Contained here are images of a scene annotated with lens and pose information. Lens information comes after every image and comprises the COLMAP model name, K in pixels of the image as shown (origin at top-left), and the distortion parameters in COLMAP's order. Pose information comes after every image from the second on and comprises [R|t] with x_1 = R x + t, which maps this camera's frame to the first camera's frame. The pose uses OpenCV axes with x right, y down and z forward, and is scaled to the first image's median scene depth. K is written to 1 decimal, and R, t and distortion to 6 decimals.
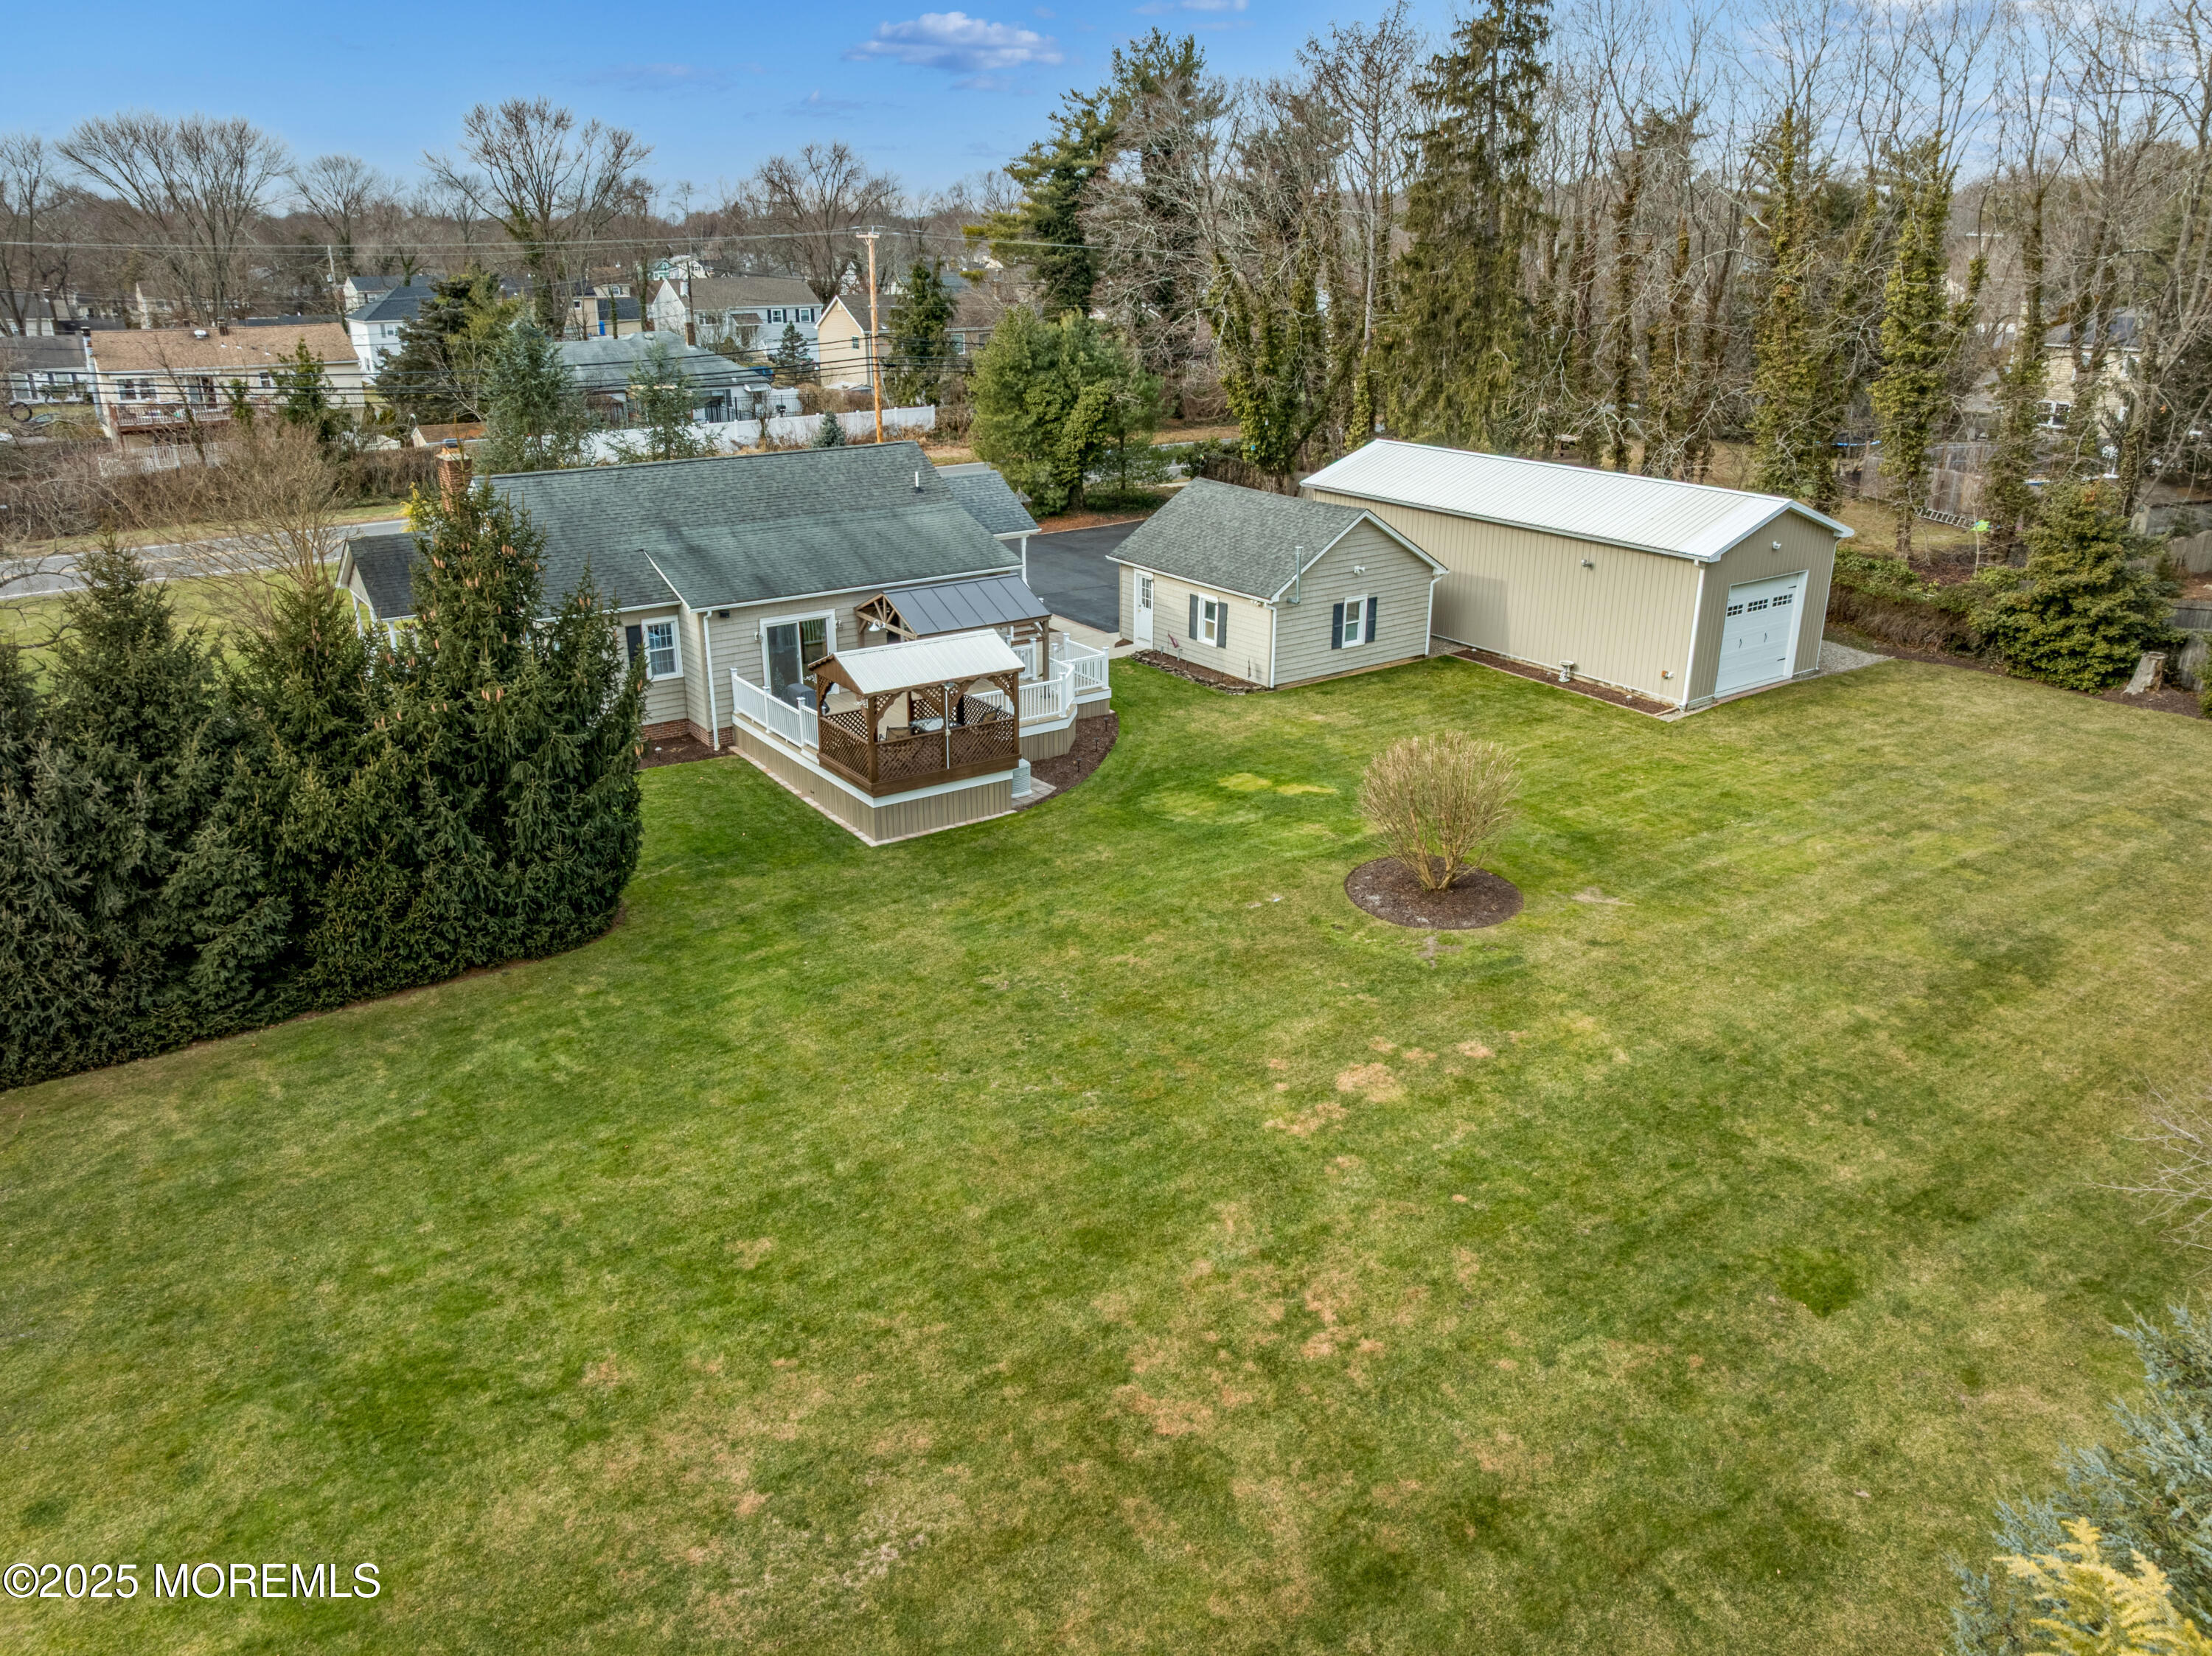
lens RADIAL K [[1568.4, 0, 1106.0], [0, 1568.4, 828.0], [0, 0, 1]] dist [-0.043792, 0.001737]
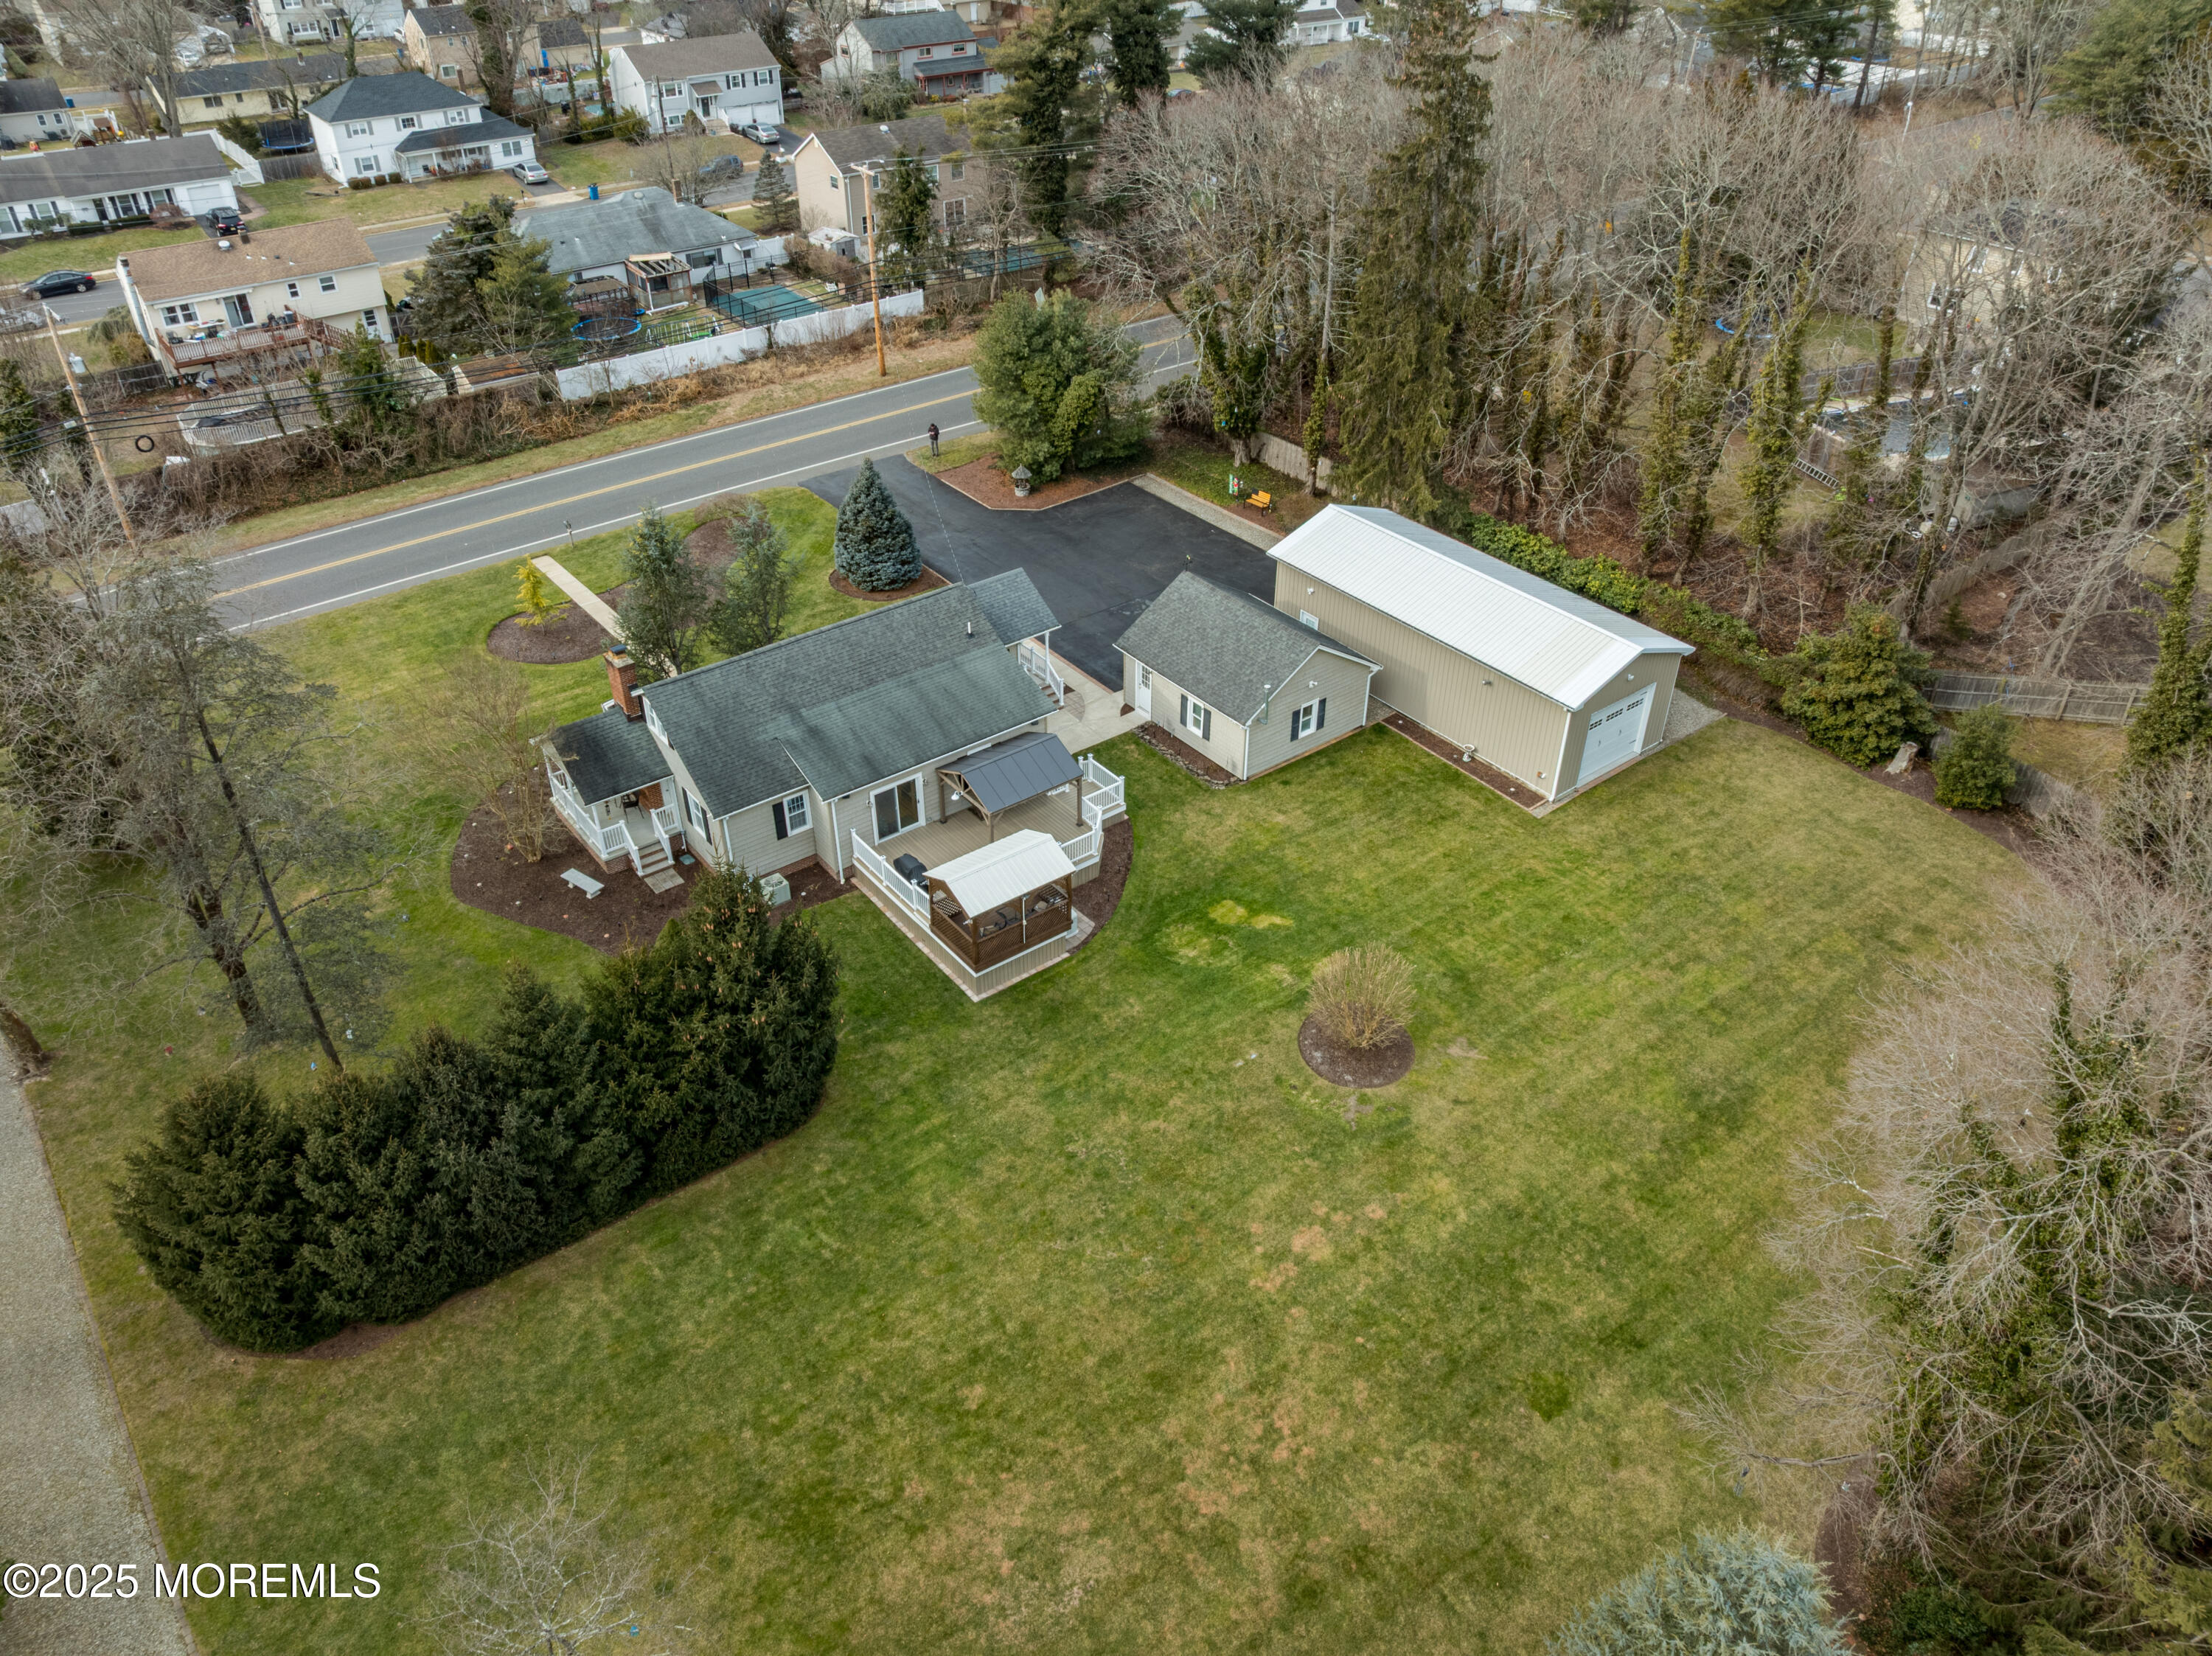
lens RADIAL K [[1568.4, 0, 1106.0], [0, 1568.4, 828.0], [0, 0, 1]] dist [-0.043792, 0.001737]
pose [[0.999302, -0.022524, 0.029819, -0.085861], [0.014227, 0.967162, 0.253761, -0.649553], [-0.034555, -0.253159, 0.966807, -0.470362]]
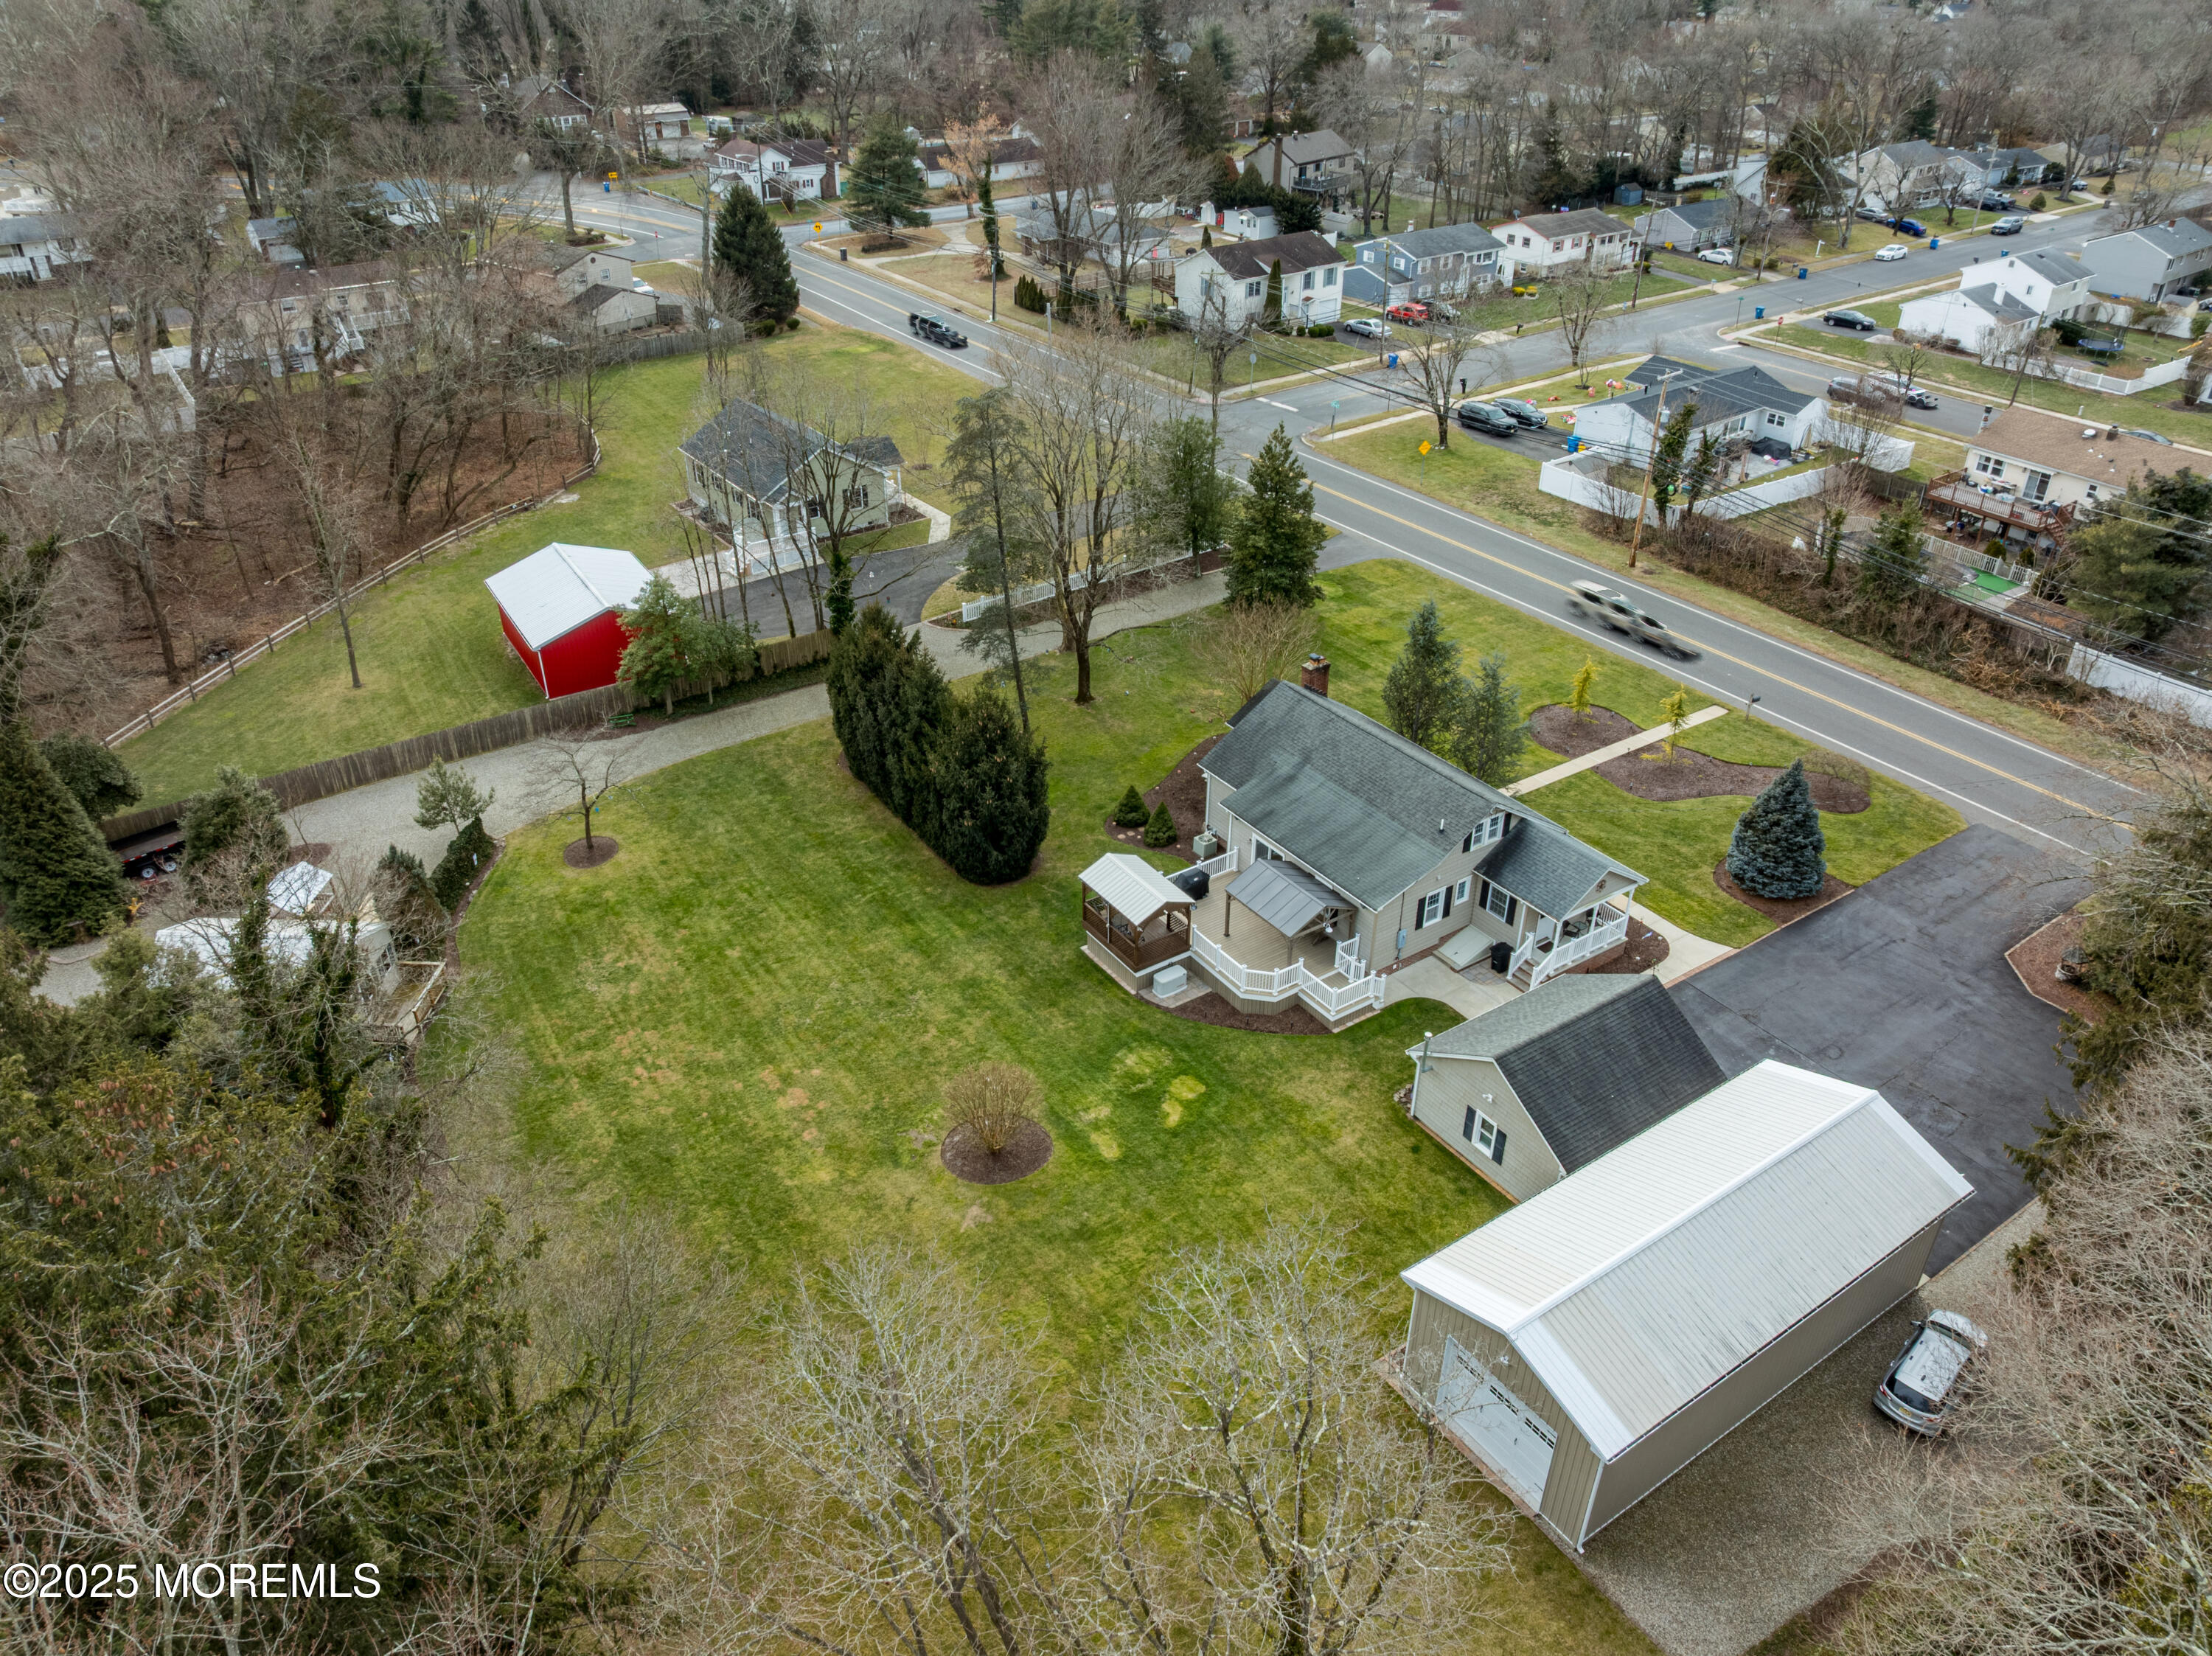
lens RADIAL K [[1560.6, 0, 1106.0], [0, 1560.6, 767.9], [0, 0, 1]] dist [-0.003981, -0.000849]
pose [[-0.030953, 0.482055, -0.875594, 1.744215], [-0.355002, 0.813596, 0.460473, -1.305650], [0.934353, 0.325090, 0.145947, 0.870990]]
